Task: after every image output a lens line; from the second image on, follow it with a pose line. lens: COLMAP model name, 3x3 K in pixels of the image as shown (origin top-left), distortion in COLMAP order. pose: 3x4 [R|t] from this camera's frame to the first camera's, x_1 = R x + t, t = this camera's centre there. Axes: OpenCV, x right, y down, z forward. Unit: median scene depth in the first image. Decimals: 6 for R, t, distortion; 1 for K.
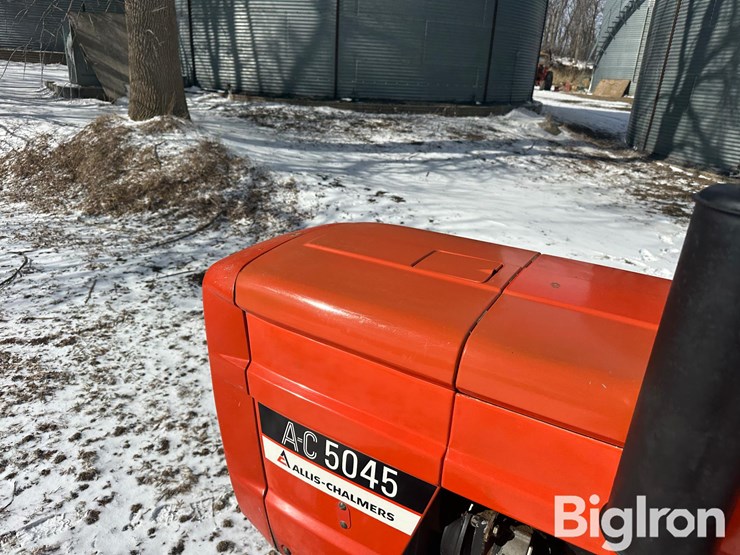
lens RADIAL K [[519.3, 0, 368.5], [0, 519.3, 285.2], [0, 0, 1]] dist [0.029723, -0.032789]
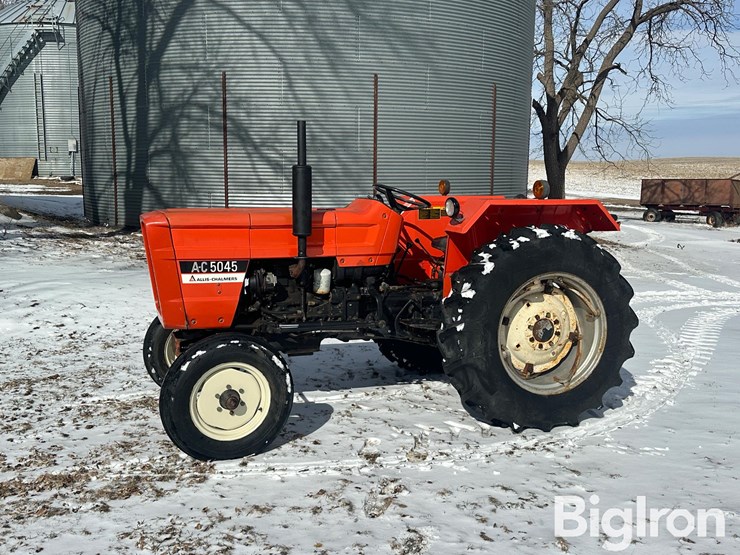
lens RADIAL K [[784.7, 0, 370.0], [0, 784.7, 277.5], [0, 0, 1]] dist [0.018216, -0.003778]
pose [[0.642935, -0.151250, 0.750838, -0.474283], [0.318044, 0.944517, -0.082073, 0.169988], [-0.696766, 0.291567, 0.655367, -0.426030]]
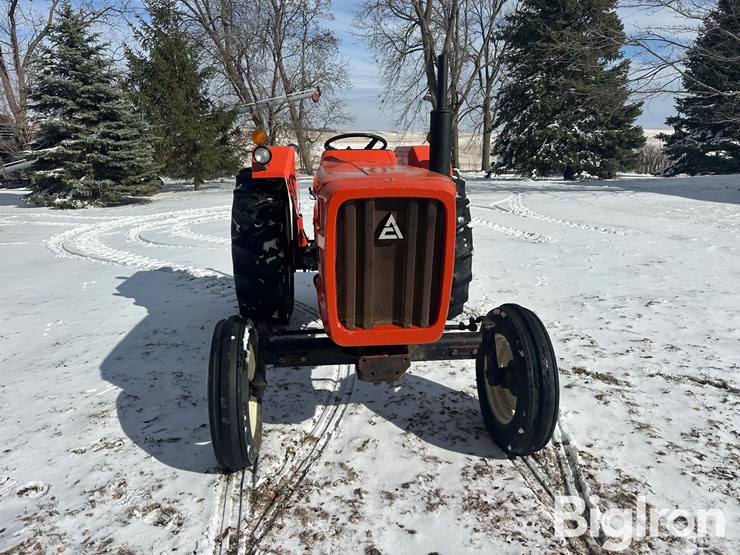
lens RADIAL K [[522.1, 0, 374.4], [0, 522.1, 273.2], [0, 0, 1]] dist [0.035912, -0.047382]
pose [[-0.588312, -0.258124, 0.766330, -0.279216], [0.273358, 0.828409, 0.488892, -0.126238], [-0.761029, 0.497103, -0.416802, 0.362206]]
